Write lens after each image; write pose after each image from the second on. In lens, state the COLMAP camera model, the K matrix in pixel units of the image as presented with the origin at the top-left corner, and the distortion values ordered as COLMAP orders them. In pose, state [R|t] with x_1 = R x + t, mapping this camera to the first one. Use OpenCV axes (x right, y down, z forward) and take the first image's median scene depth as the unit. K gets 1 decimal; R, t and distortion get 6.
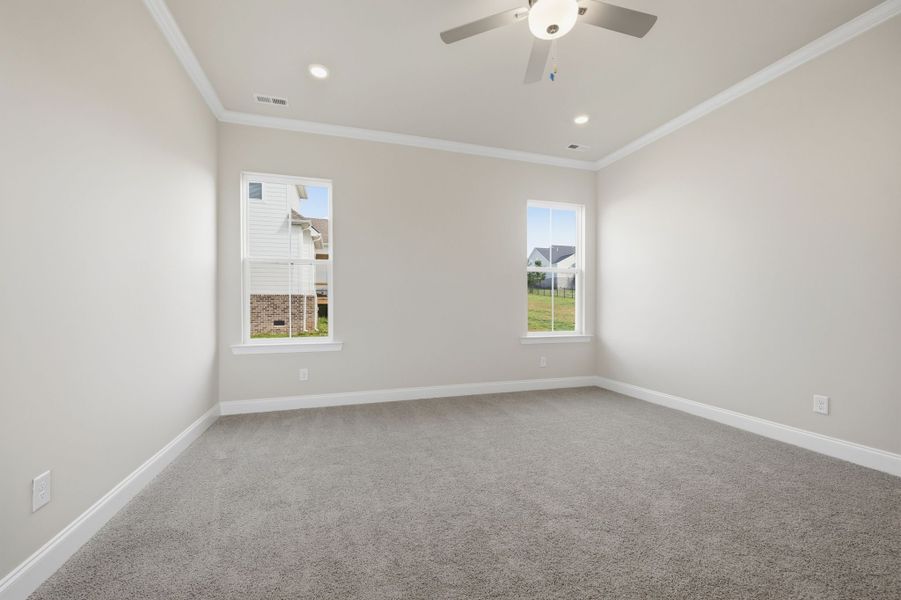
lens RADIAL K [[353.6, 0, 446.9], [0, 353.6, 305.5], [0, 0, 1]] dist [-0.001203, -0.000060]
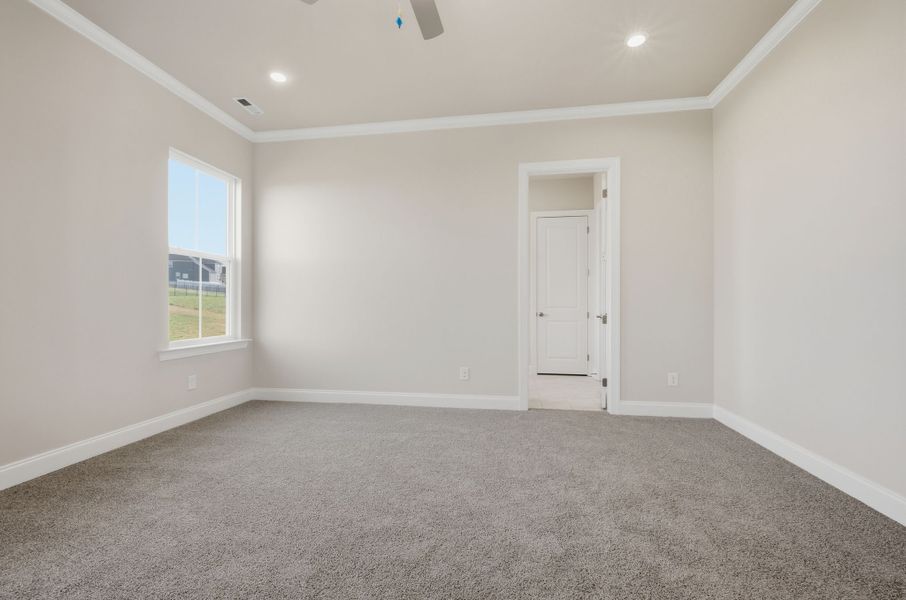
lens RADIAL K [[371.3, 0, 452.3], [0, 371.3, 300.6], [0, 0, 1]] dist [-0.001091, -0.000039]
pose [[0.454172, 0.013509, 0.890812, -0.156368], [-0.003244, 0.999903, -0.013510, 0.003800], [-0.890908, 0.003246, 0.454172, 0.196619]]
